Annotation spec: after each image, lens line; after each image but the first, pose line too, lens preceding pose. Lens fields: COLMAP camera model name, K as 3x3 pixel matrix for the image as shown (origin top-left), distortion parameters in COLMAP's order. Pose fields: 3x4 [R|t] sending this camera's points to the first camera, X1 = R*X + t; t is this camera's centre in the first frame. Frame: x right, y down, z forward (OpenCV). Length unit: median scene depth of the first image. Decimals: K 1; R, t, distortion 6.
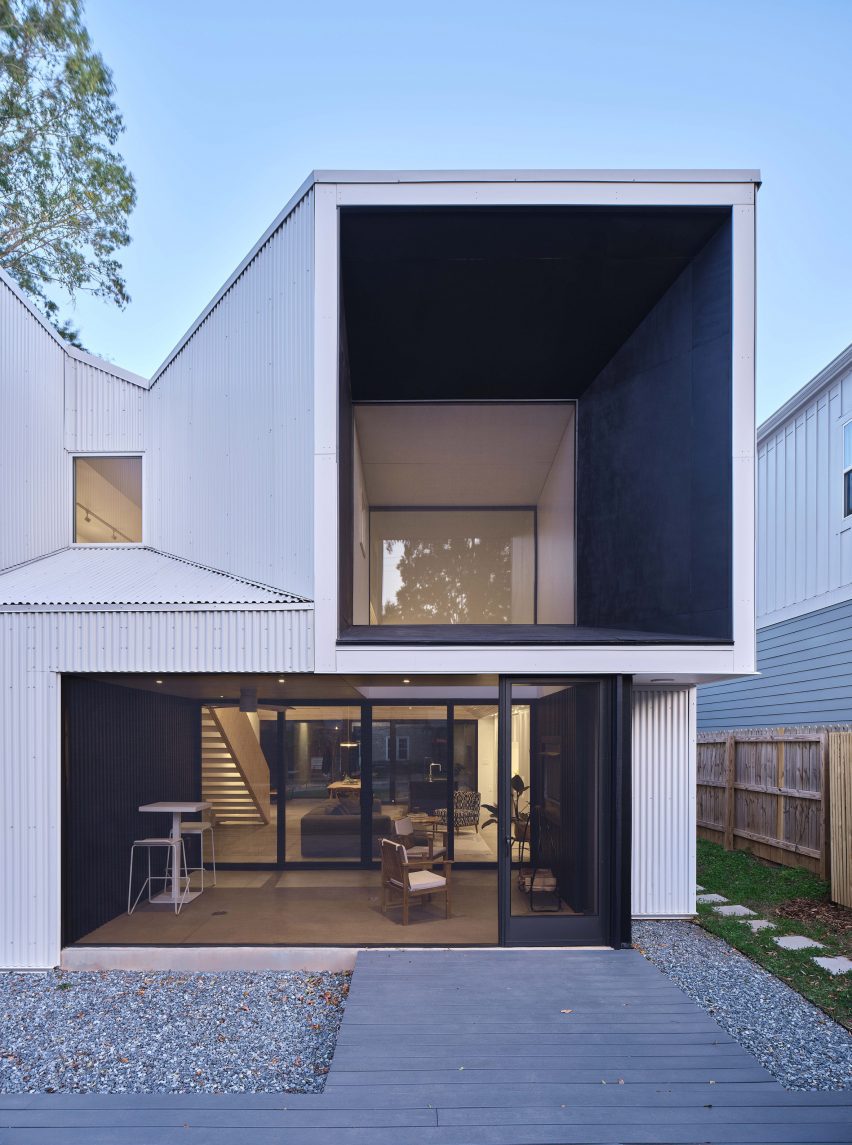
lens RADIAL K [[682.5, 0, 422.5], [0, 682.5, 677.7], [0, 0, 1]] dist [-0.002363, -0.018609]
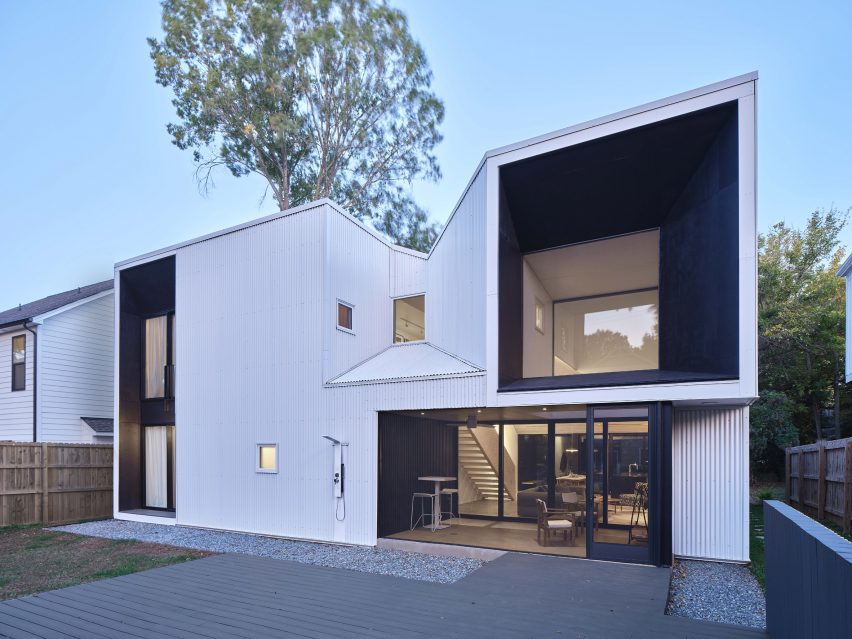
lens RADIAL K [[507.8, 0, 426.0], [0, 507.8, 319.5], [0, 0, 1]] dist [-0.002363, -0.018609]
pose [[0.885638, -0.112414, -0.450564, 0.281265], [0.037205, 0.984315, -0.172452, -0.007474], [0.462883, 0.135967, 0.875929, -0.306588]]
